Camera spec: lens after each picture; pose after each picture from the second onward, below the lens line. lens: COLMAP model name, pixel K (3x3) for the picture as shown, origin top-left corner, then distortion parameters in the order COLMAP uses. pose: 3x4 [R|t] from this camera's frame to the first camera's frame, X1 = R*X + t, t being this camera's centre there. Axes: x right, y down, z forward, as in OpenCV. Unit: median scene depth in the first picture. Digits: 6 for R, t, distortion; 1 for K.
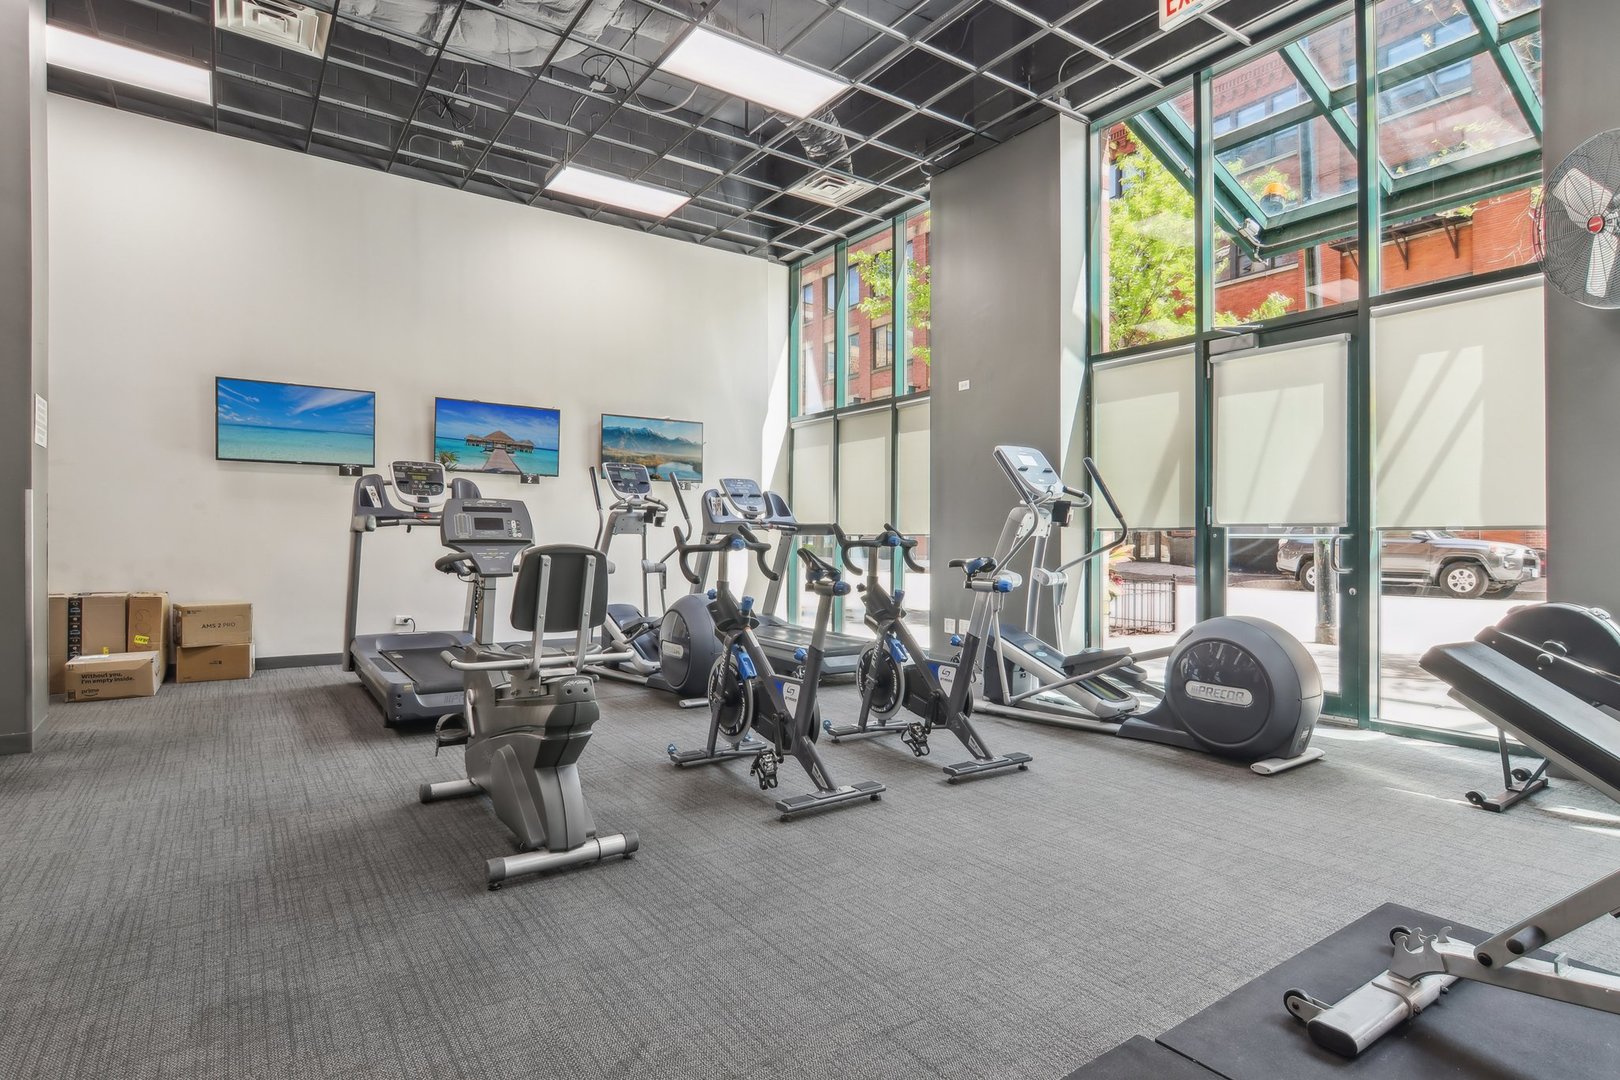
lens RADIAL K [[839.9, 0, 800.0], [0, 839.9, 525.5], [0, 0, 1]] dist [0.005428, 0.000970]
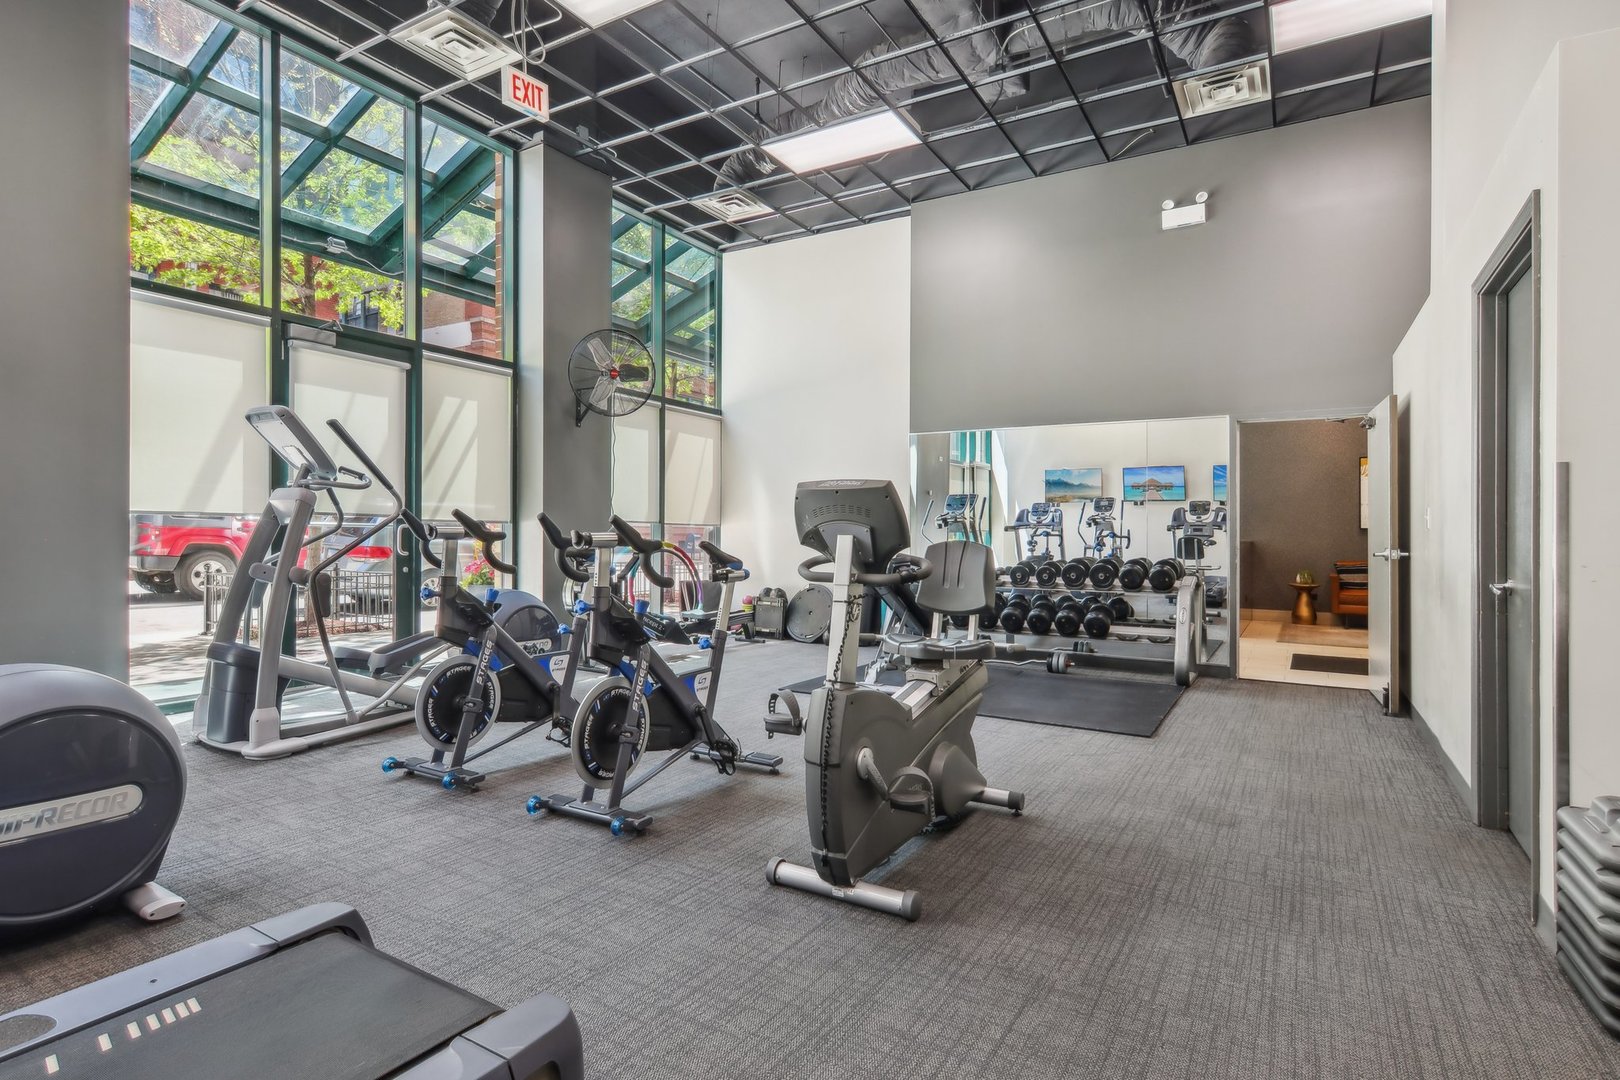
lens RADIAL K [[836.9, 0, 806.6], [0, 836.9, 531.2], [0, 0, 1]] dist [0.007059, -0.017893]
pose [[-0.421130, -0.002513, 0.906997, -0.911035], [-0.027062, 0.999586, -0.009796, 0.020726], [-0.906597, -0.028671, -0.421023, 1.220063]]
